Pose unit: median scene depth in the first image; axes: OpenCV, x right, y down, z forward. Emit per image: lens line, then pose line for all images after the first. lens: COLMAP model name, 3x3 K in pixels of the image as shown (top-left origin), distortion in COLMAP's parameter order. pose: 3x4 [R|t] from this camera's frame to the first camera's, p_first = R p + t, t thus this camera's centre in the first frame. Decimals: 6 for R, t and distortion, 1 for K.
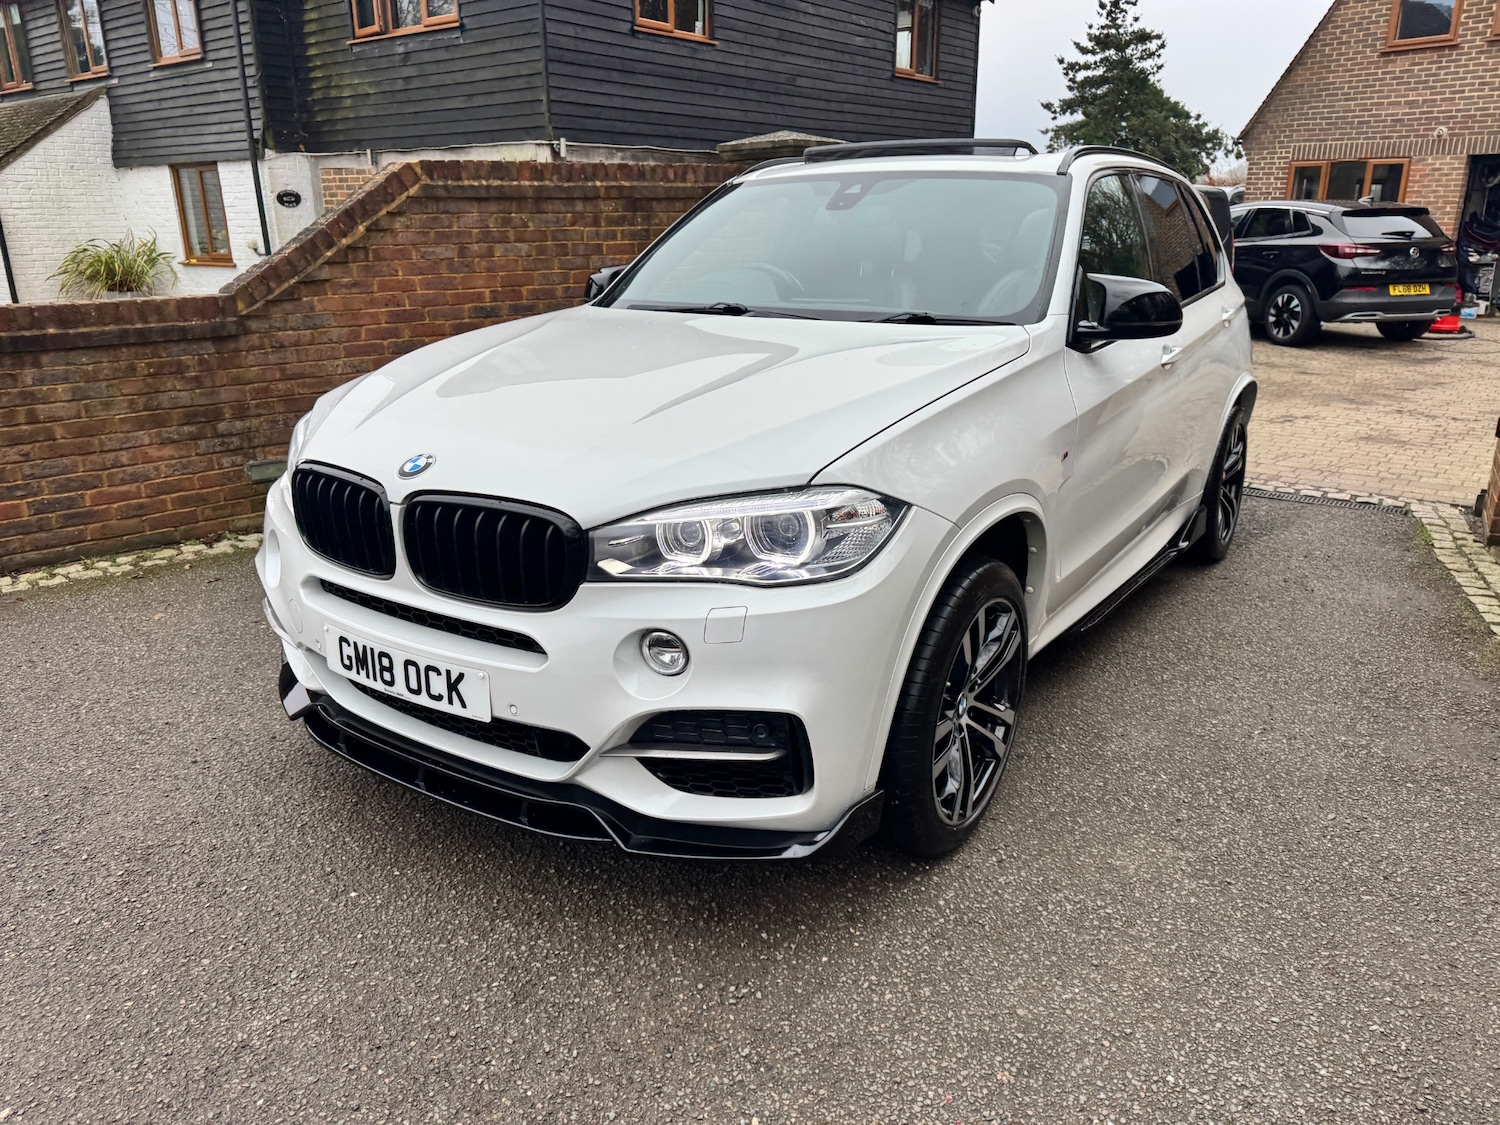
lens RADIAL K [[1038.9, 0, 743.4], [0, 1038.9, 563.0], [0, 0, 1]] dist [0.005818, -0.007106]
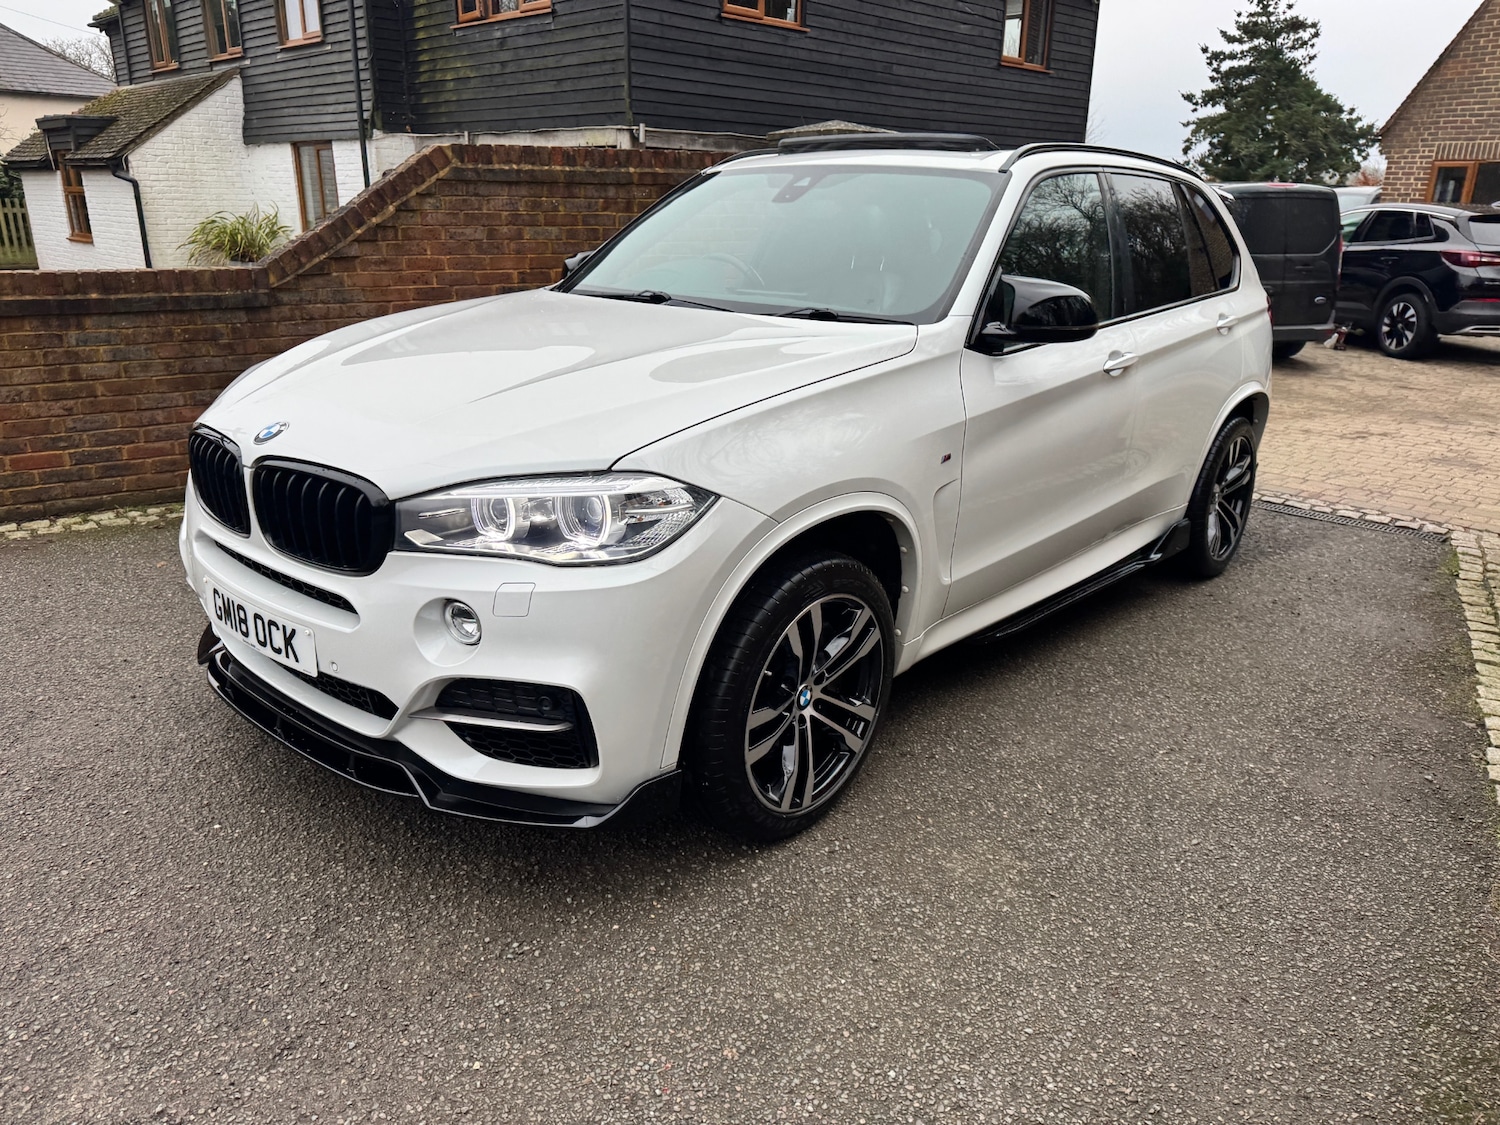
lens RADIAL K [[1036.1, 0, 744.1], [0, 1036.1, 570.8], [0, 0, 1]] dist [0.005555, -0.004520]
pose [[0.991889, 0.063949, -0.109846, 0.121435], [-0.061883, 0.997838, 0.022113, -0.002363], [0.111023, -0.015136, 0.993703, -0.004614]]
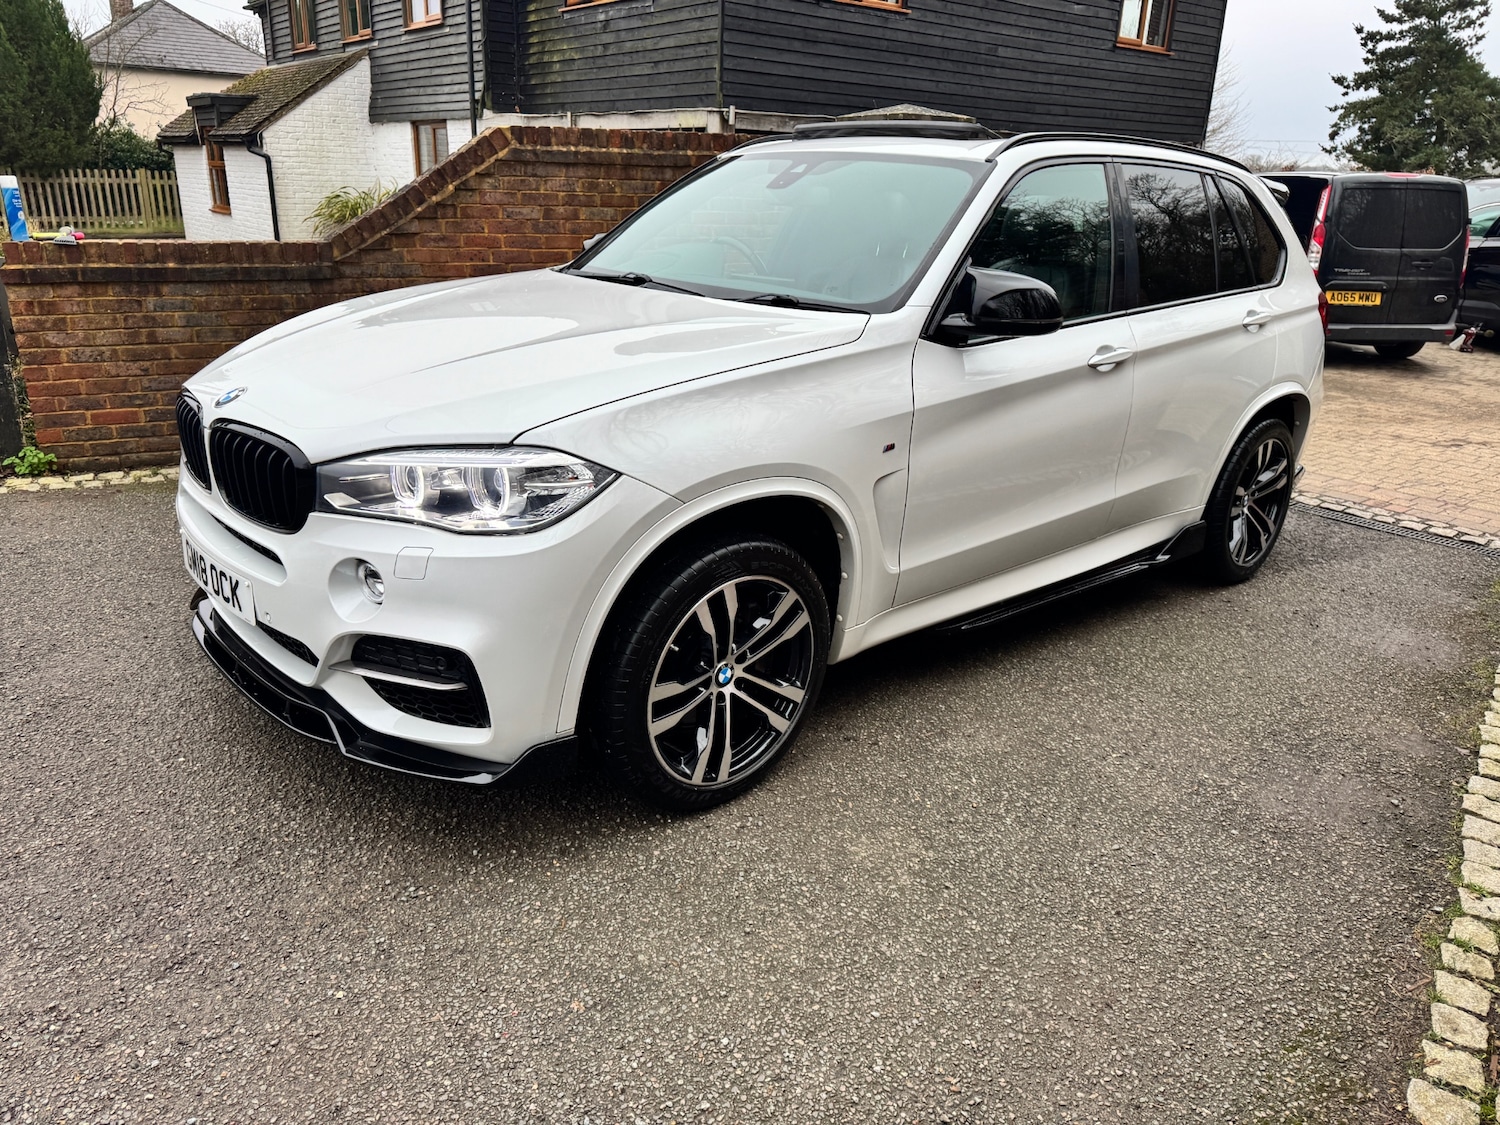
lens RADIAL K [[1033.4, 0, 750.0], [0, 1033.4, 562.5], [0, 0, 1]] dist [0.006082, -0.002748]
pose [[0.970539, 0.116586, -0.210858, 0.209253], [-0.110438, 0.993047, 0.040746, -0.009296], [0.214142, -0.016259, 0.976667, -0.000662]]
